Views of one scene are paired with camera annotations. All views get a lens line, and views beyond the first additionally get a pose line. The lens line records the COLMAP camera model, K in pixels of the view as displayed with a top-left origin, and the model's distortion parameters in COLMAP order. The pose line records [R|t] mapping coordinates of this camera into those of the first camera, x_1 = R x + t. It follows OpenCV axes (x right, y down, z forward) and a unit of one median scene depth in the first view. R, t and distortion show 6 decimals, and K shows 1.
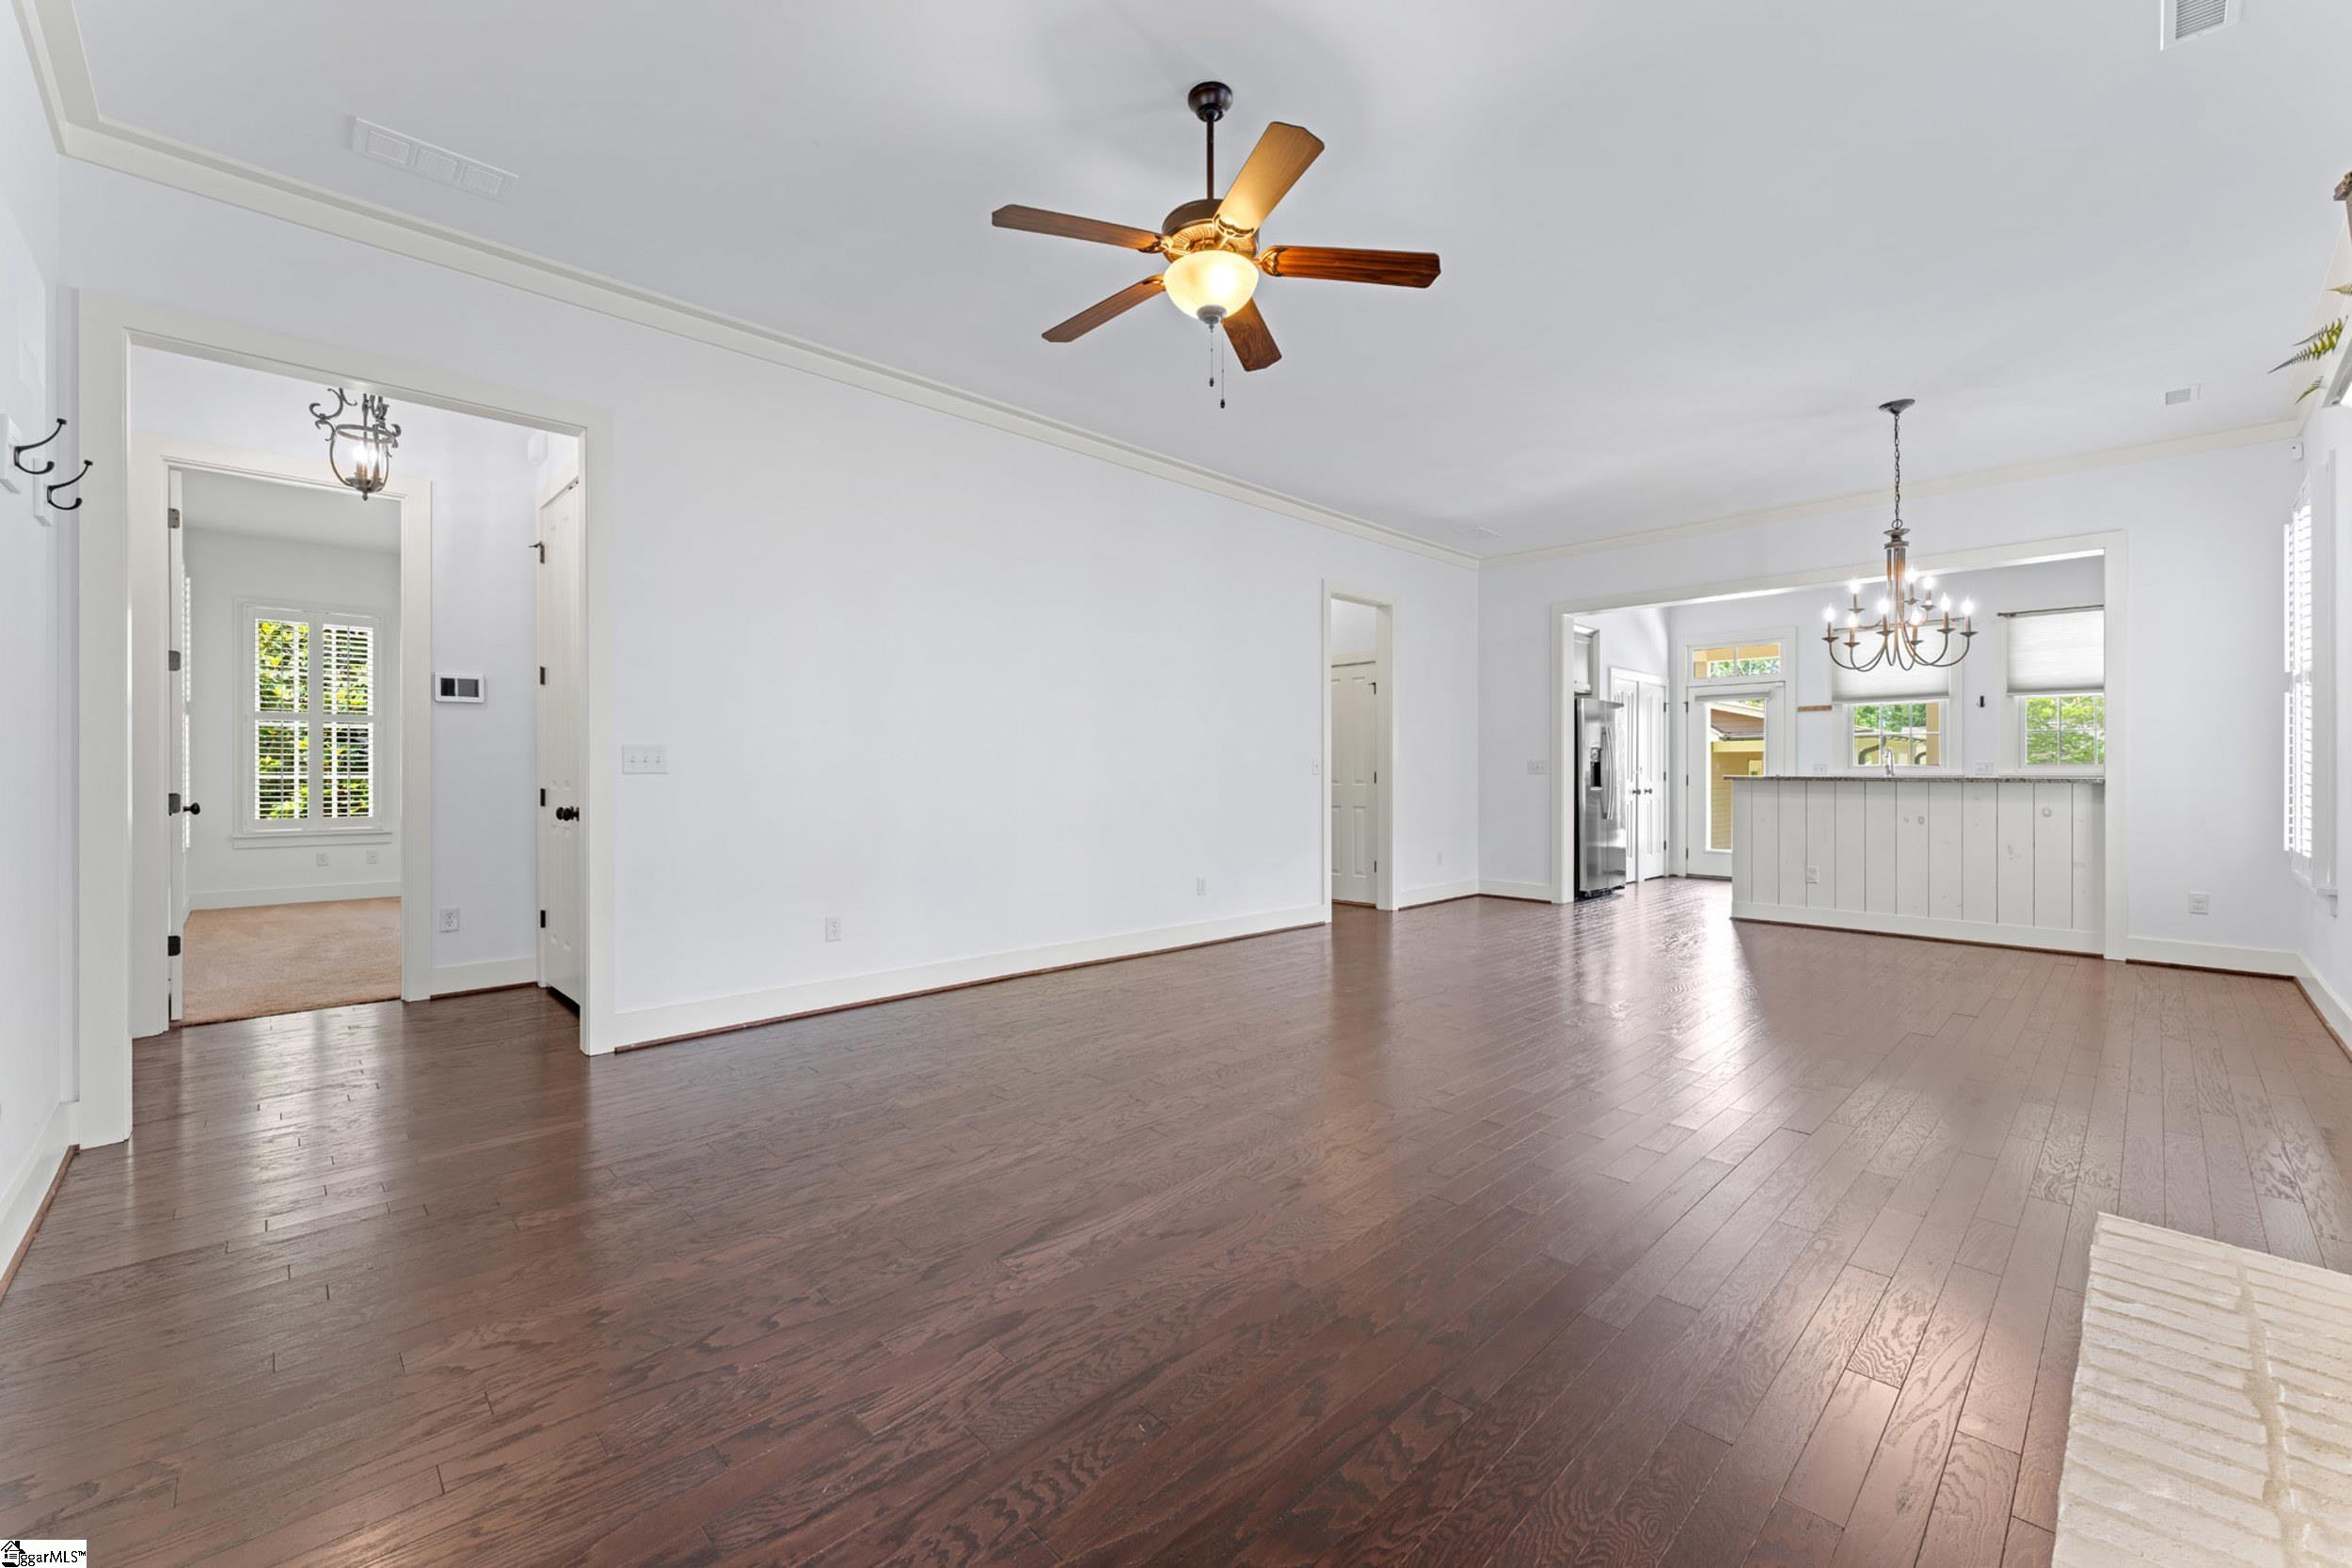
lens RADIAL K [[944.1, 0, 1171.8], [0, 944.1, 776.3], [0, 0, 1]] dist [-0.000089, -0.000085]
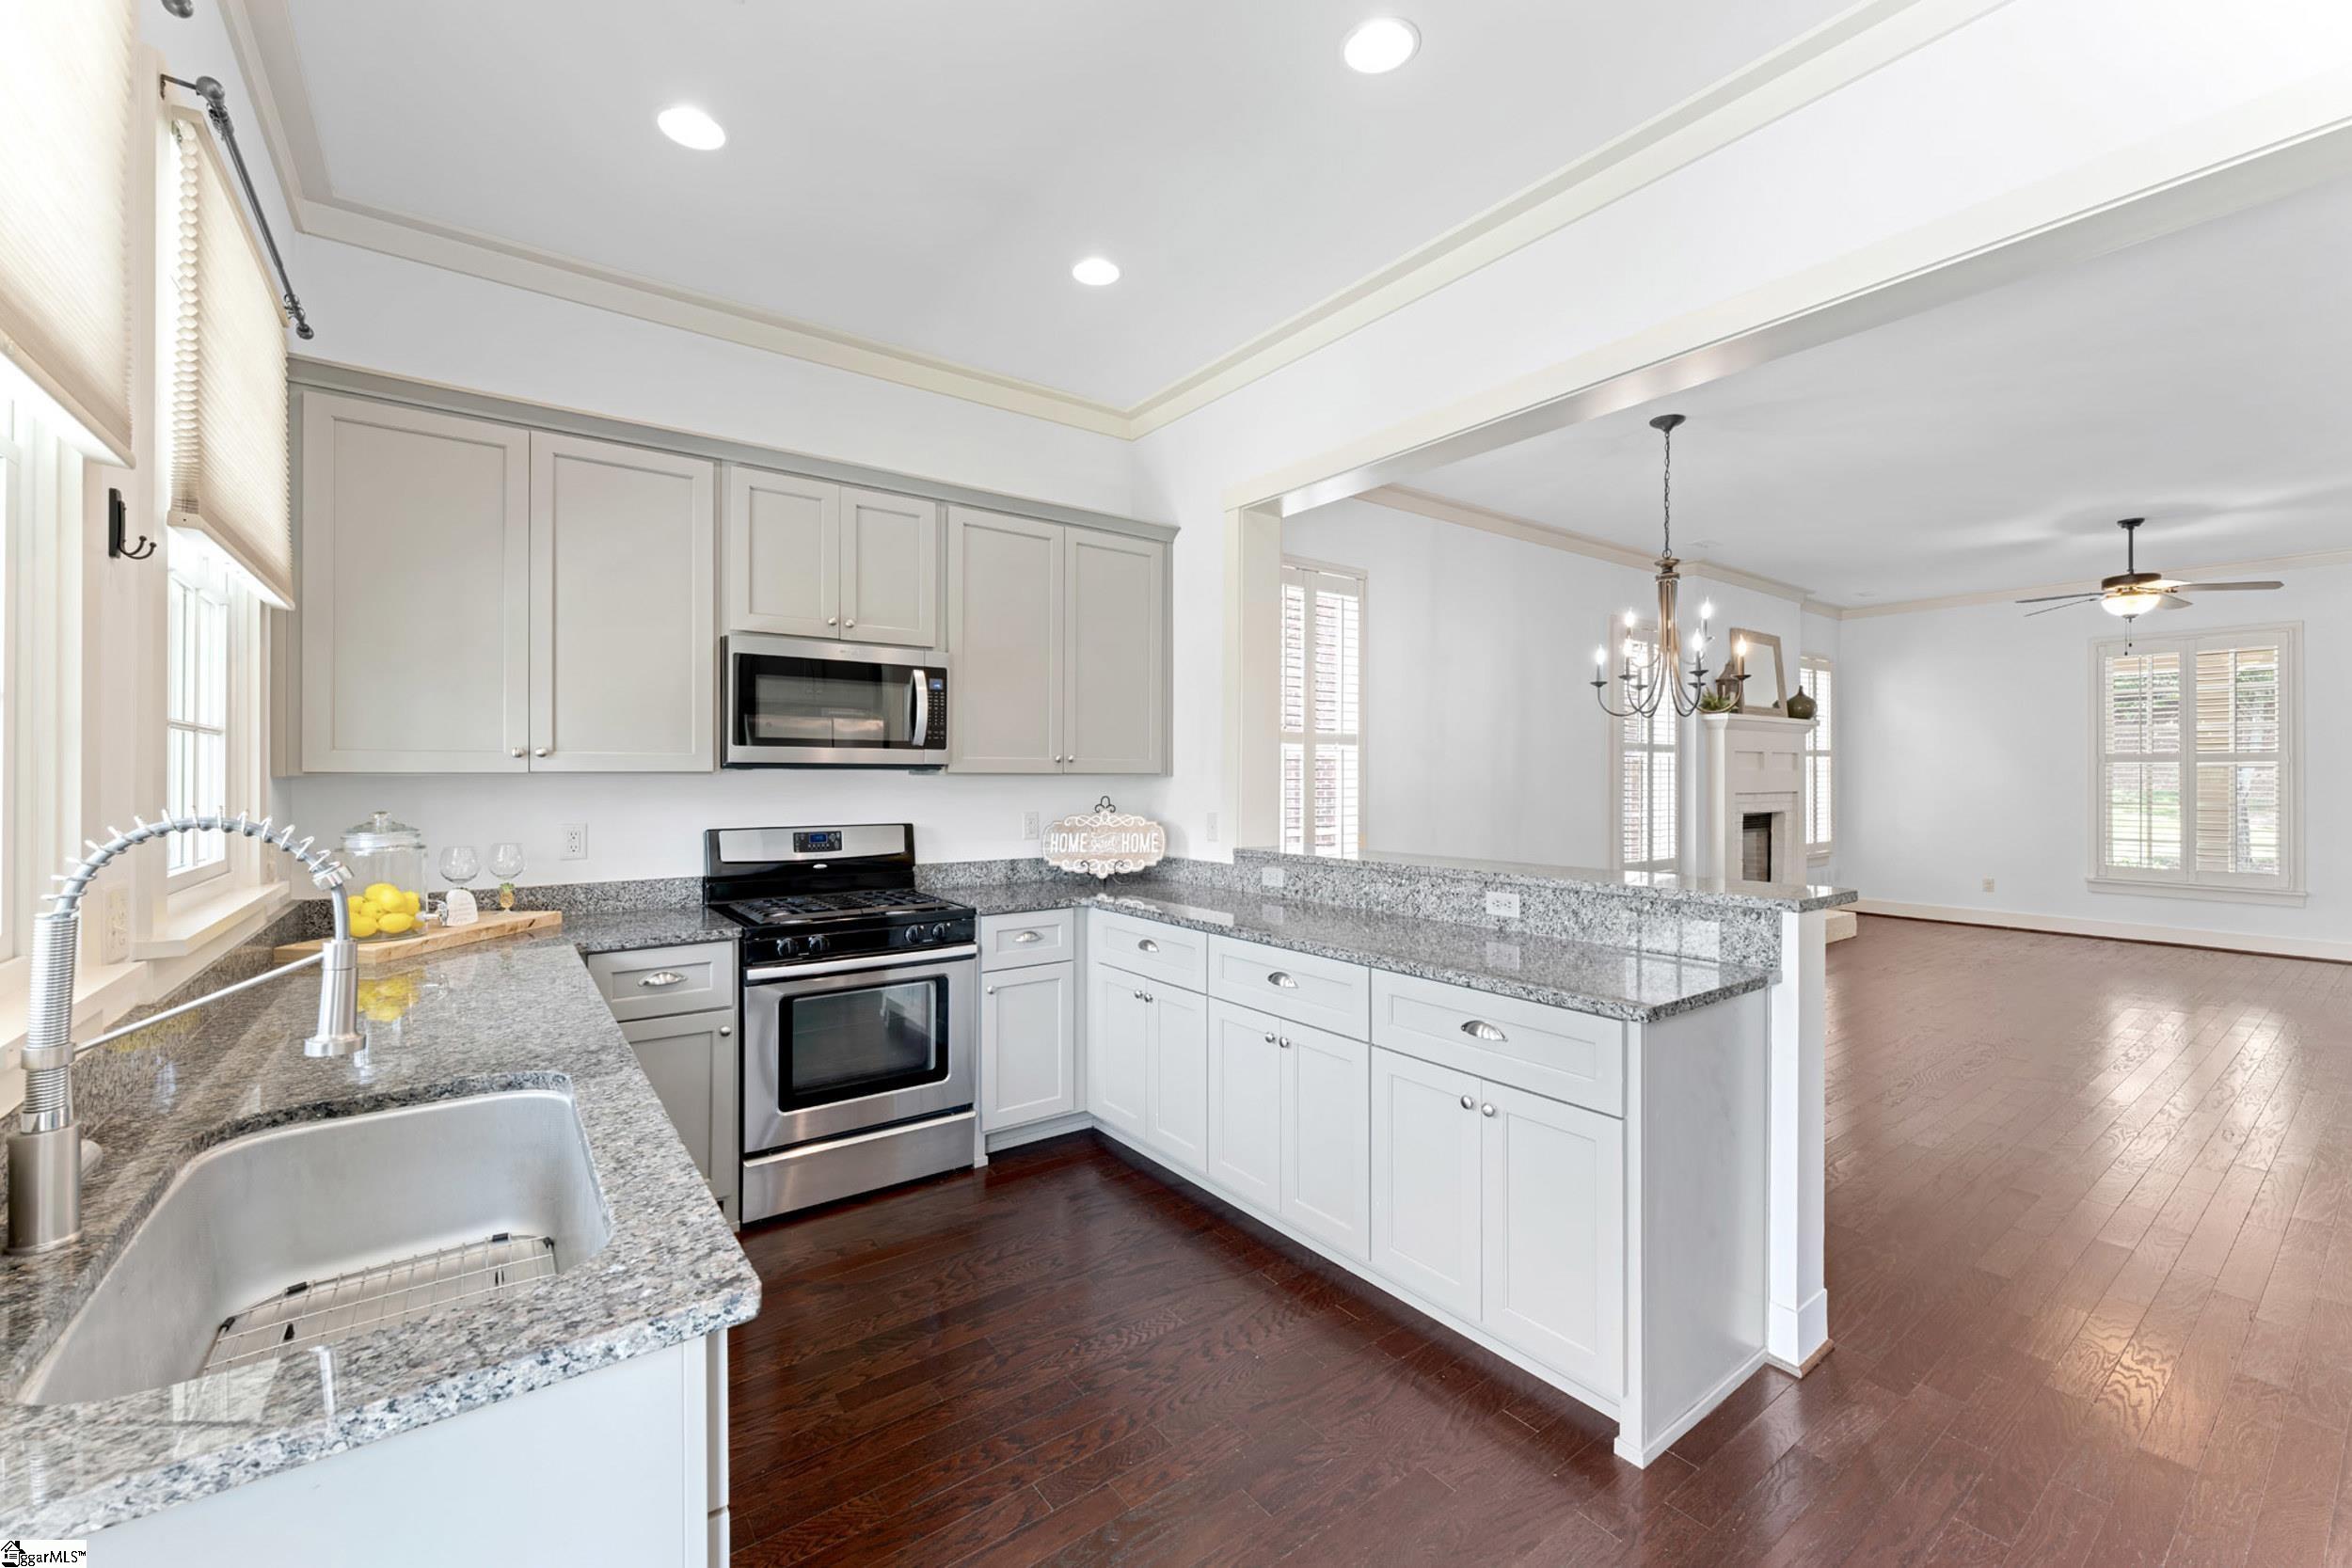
lens RADIAL K [[944.1, 0, 1171.8], [0, 944.1, 776.3], [0, 0, 1]] dist [-0.000089, -0.000085]
pose [[-0.991400, -0.000246, 0.130868, 0.728335], [0.000535, 0.999982, 0.005932, -0.039750], [-0.130867, 0.005951, -0.991382, 1.271167]]
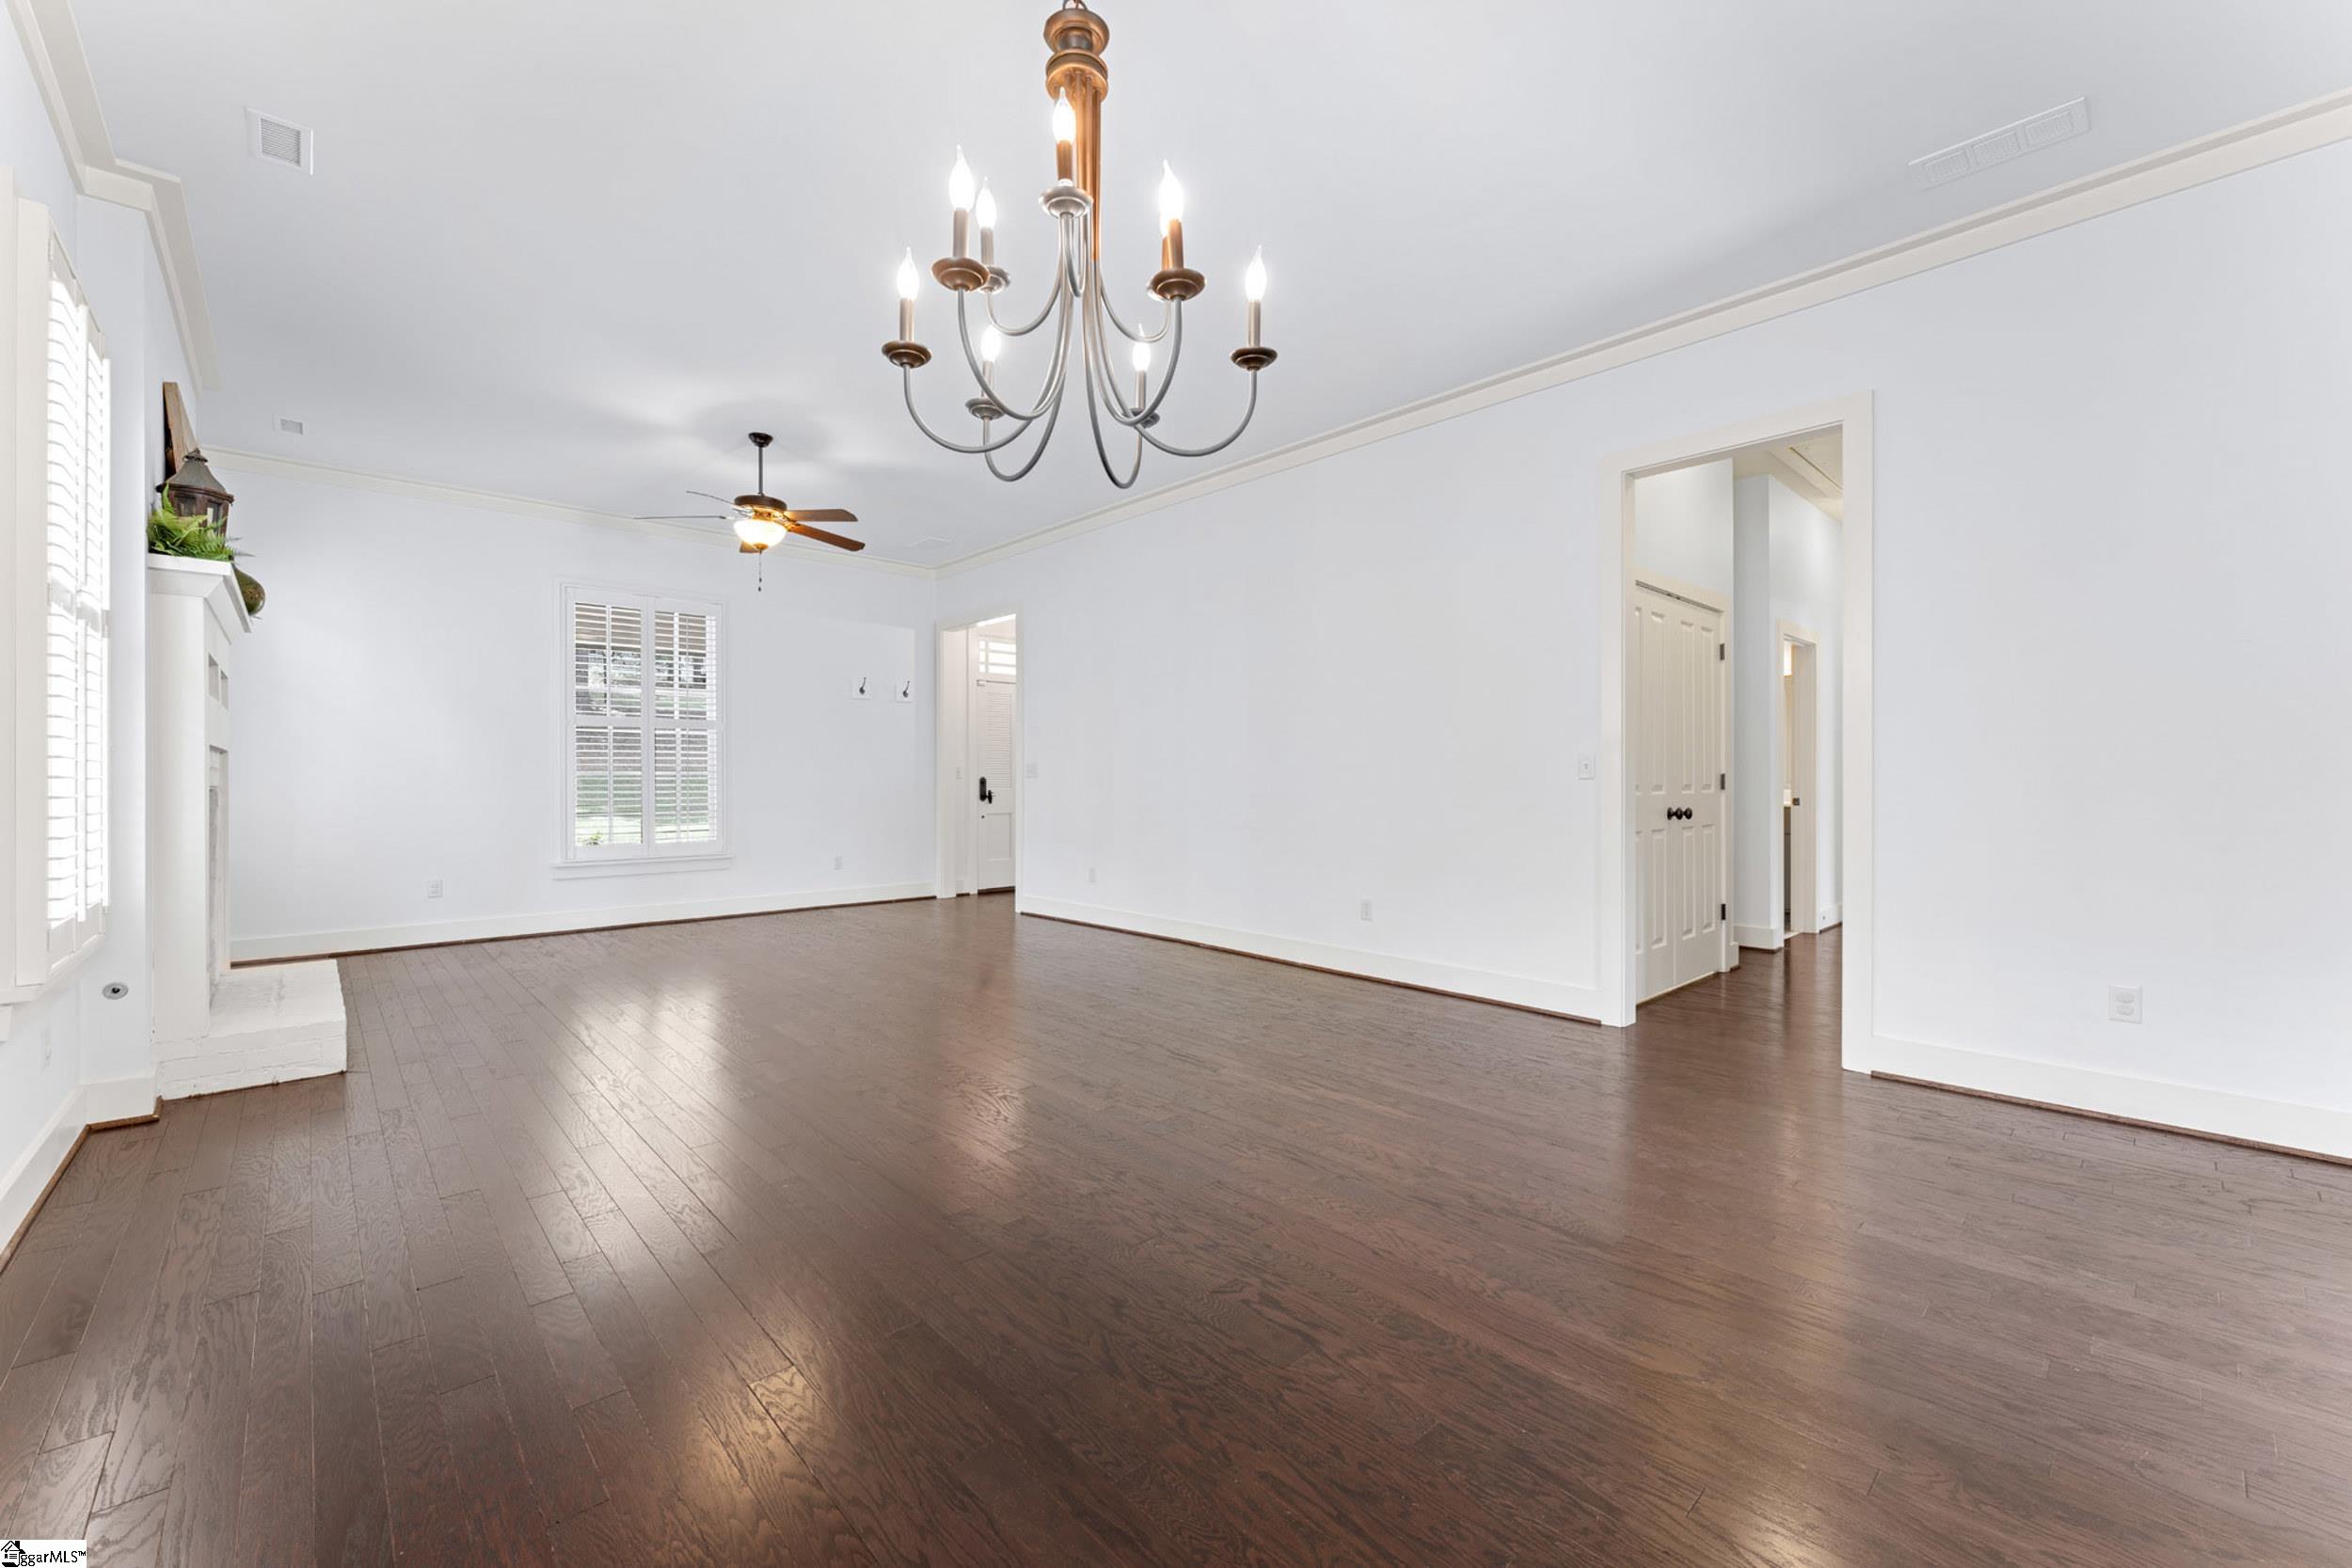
lens RADIAL K [[944.1, 0, 1171.8], [0, 944.1, 776.3], [0, 0, 1]] dist [-0.000089, -0.000085]
pose [[-0.018821, -0.000997, -0.999822, 0.713770], [-0.002175, 0.999997, -0.000956, -0.001075], [0.999821, 0.002157, -0.018823, 0.676393]]
